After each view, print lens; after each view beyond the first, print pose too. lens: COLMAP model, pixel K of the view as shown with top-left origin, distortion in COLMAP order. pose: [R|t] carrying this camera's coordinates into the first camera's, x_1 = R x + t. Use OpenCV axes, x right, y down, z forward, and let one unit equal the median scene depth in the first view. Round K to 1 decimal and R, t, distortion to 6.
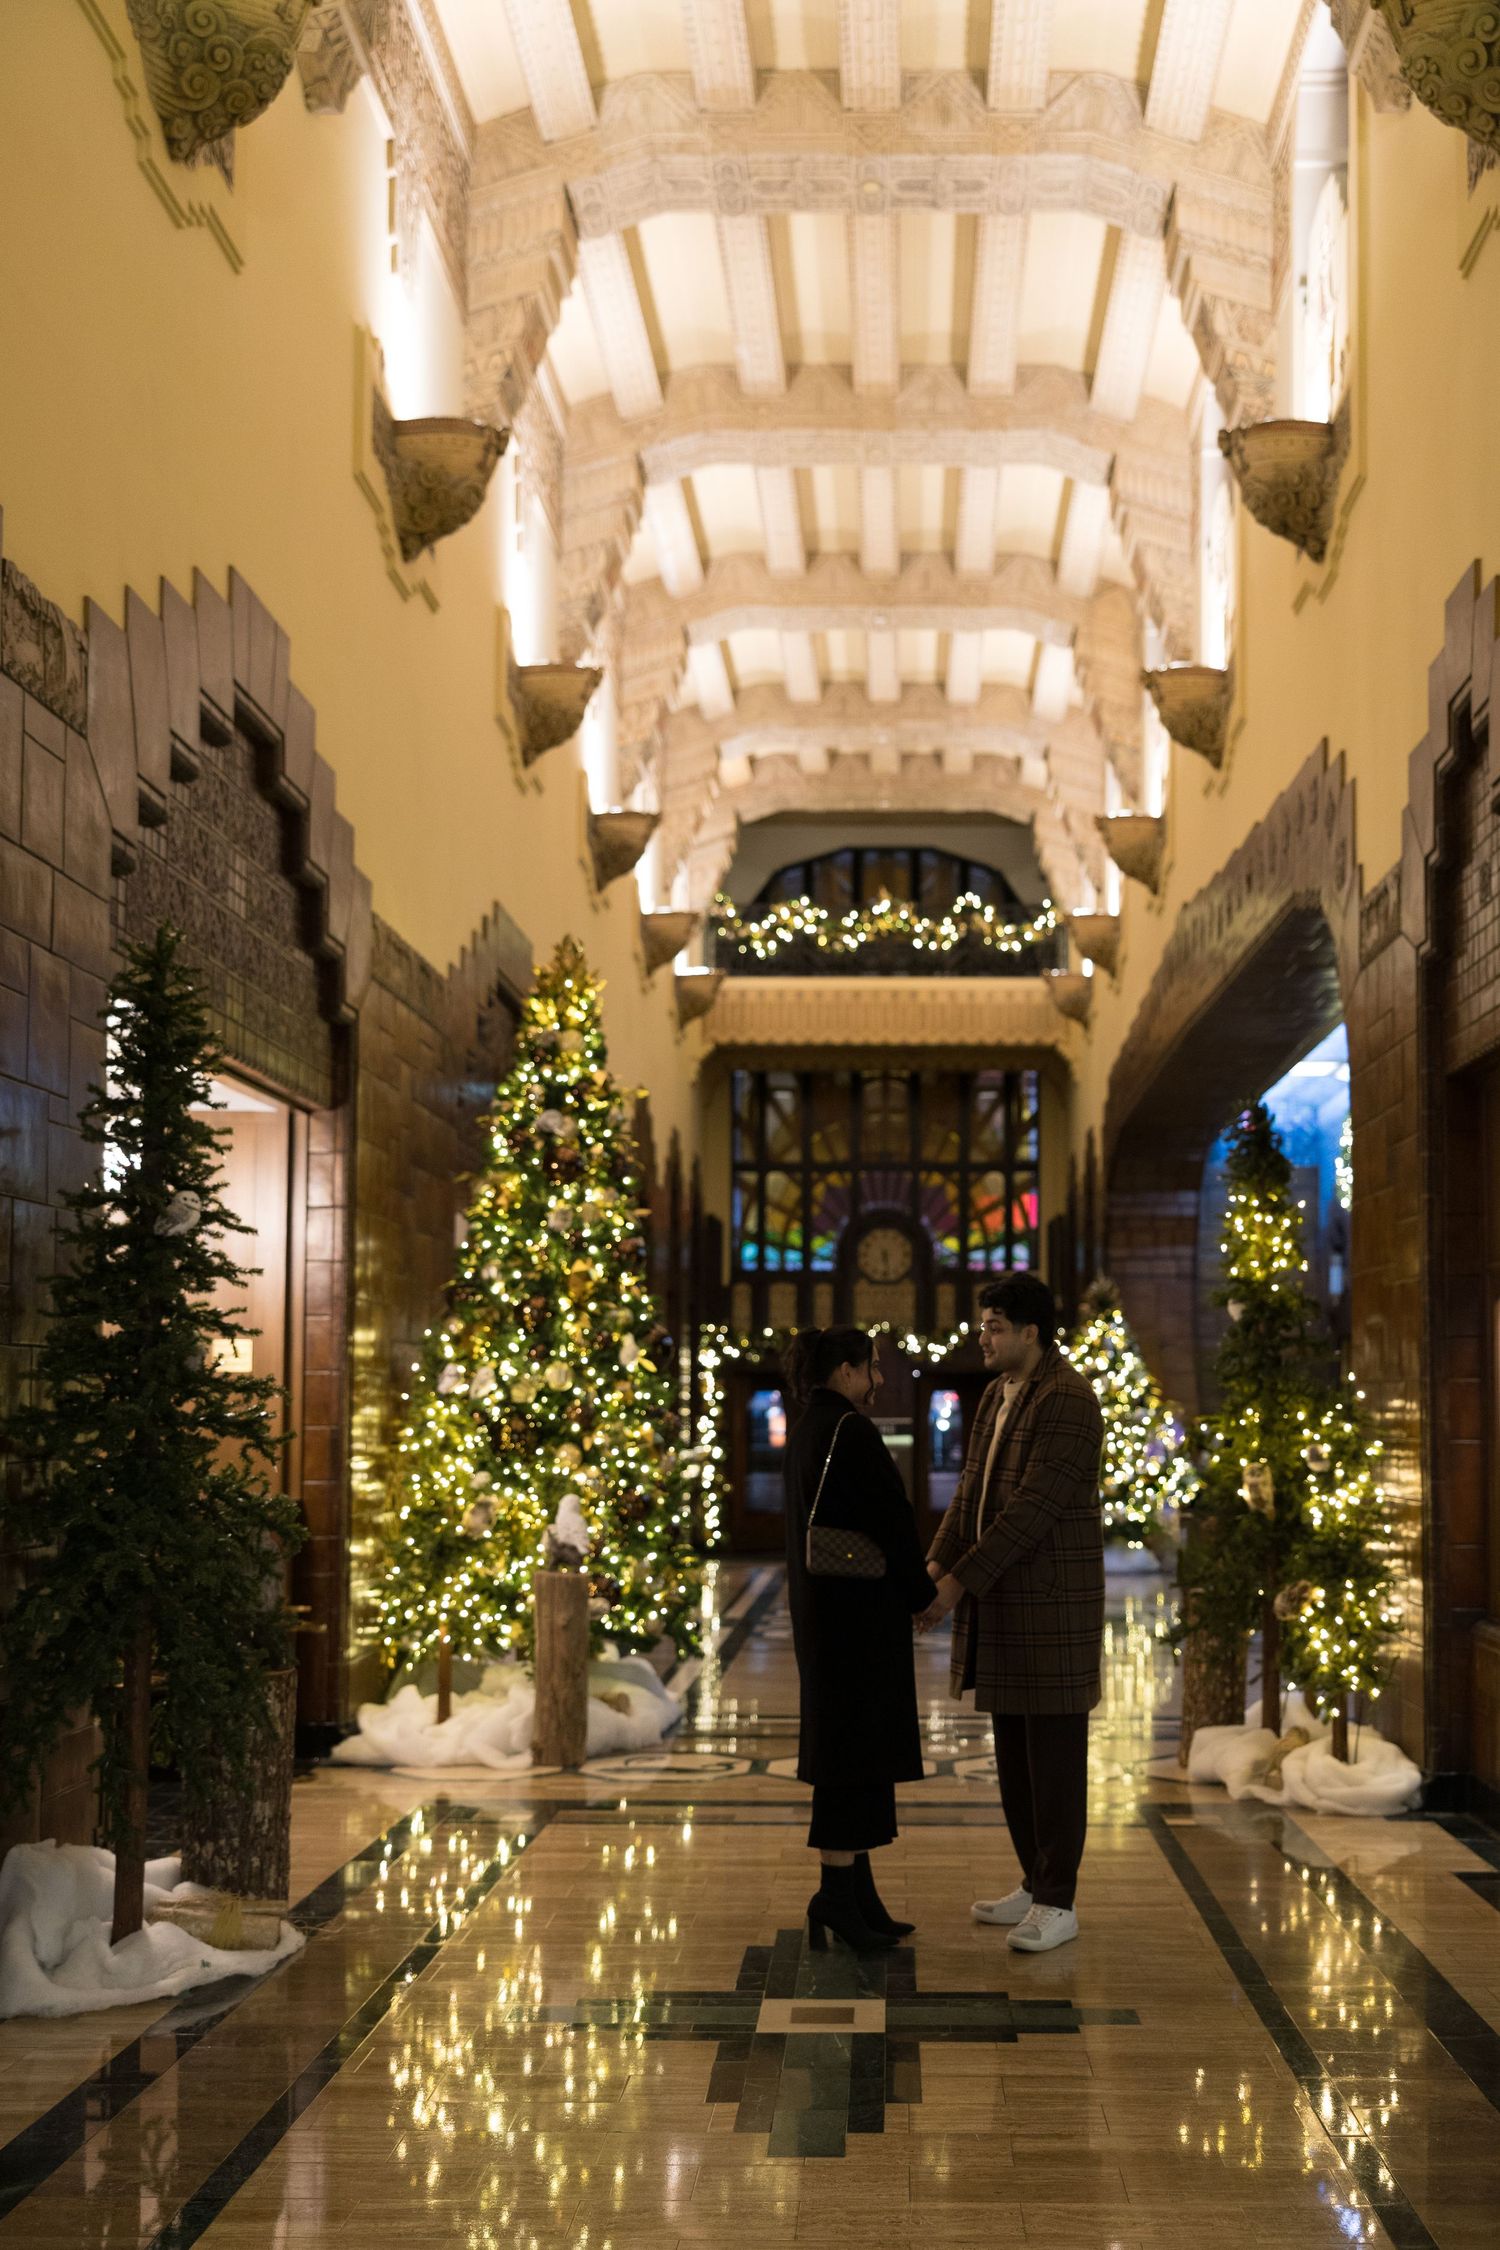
lens RADIAL K [[2730.5, 0, 756.6], [0, 2730.5, 1122.5], [0, 0, 1]] dist [-0.015532, 0.000000]
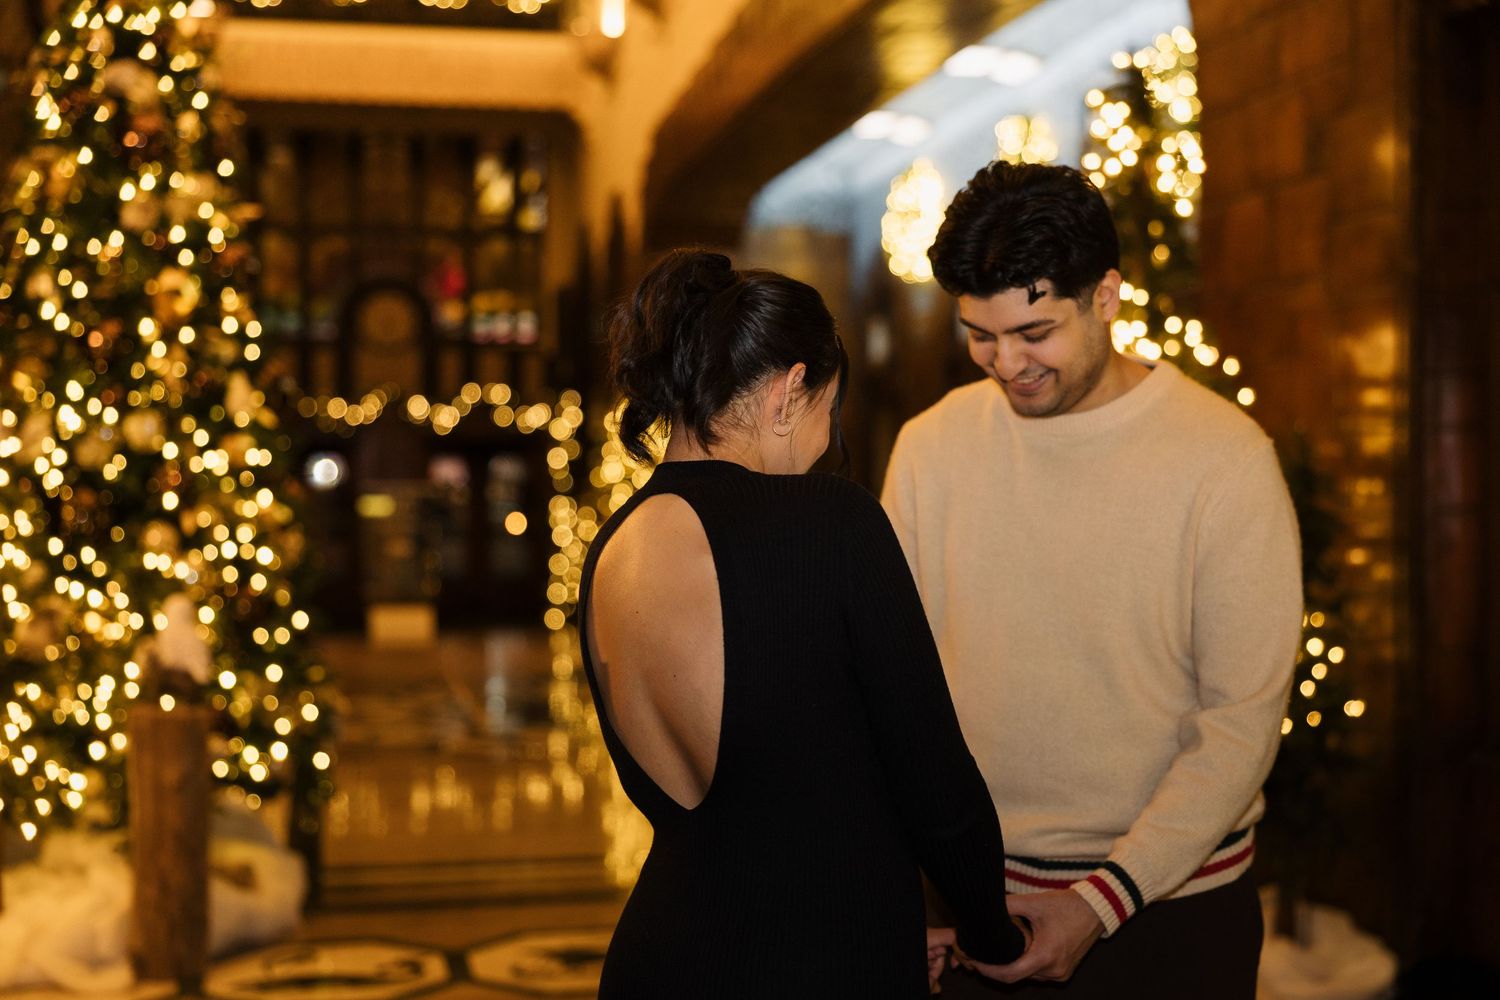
lens RADIAL K [[2206.9, 0, 745.9], [0, 2206.9, 500.8], [0, 0, 1]] dist [-0.012829, 0.000000]
pose [[0.965350, -0.004333, 0.260924, -0.068877], [-0.025580, 0.993476, 0.111138, 0.041298], [-0.259703, -0.113962, 0.958941, 0.385496]]
